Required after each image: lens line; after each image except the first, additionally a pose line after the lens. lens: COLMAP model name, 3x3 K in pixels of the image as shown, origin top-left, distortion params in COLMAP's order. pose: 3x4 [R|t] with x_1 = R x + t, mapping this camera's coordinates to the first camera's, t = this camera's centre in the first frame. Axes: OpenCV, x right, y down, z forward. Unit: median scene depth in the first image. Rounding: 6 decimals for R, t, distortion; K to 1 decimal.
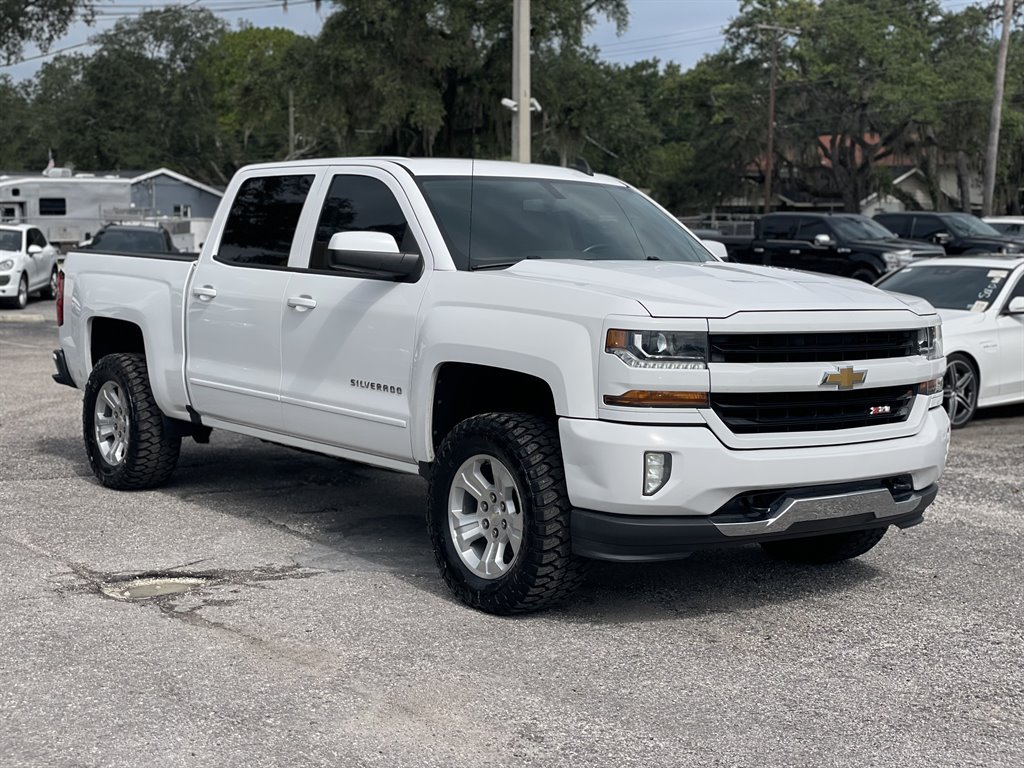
lens RADIAL K [[1518.9, 0, 512.0], [0, 1518.9, 384.0], [0, 0, 1]] dist [0.229817, -0.691311]
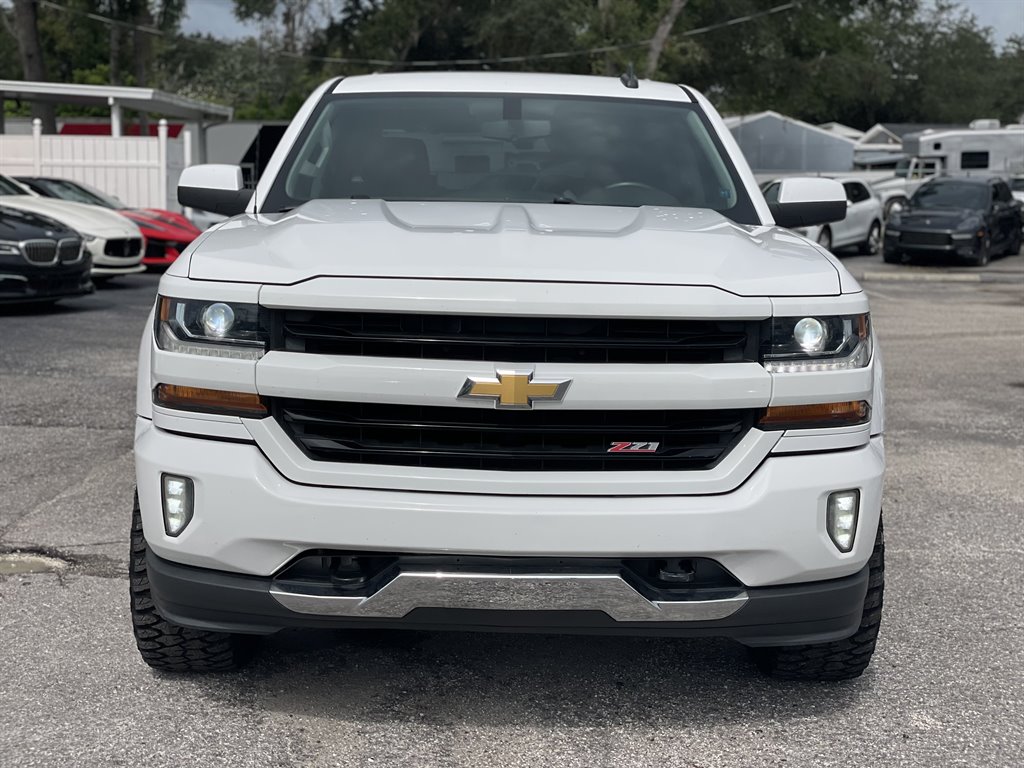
lens RADIAL K [[1525.9, 0, 494.6], [0, 1525.9, 382.0], [0, 0, 1]] dist [0.207016, -0.575175]
pose [[0.798764, 0.075099, -0.596939, 0.584330], [-0.059678, 0.997176, 0.045596, -0.035205], [0.598677, -0.000796, 0.800990, 0.498029]]
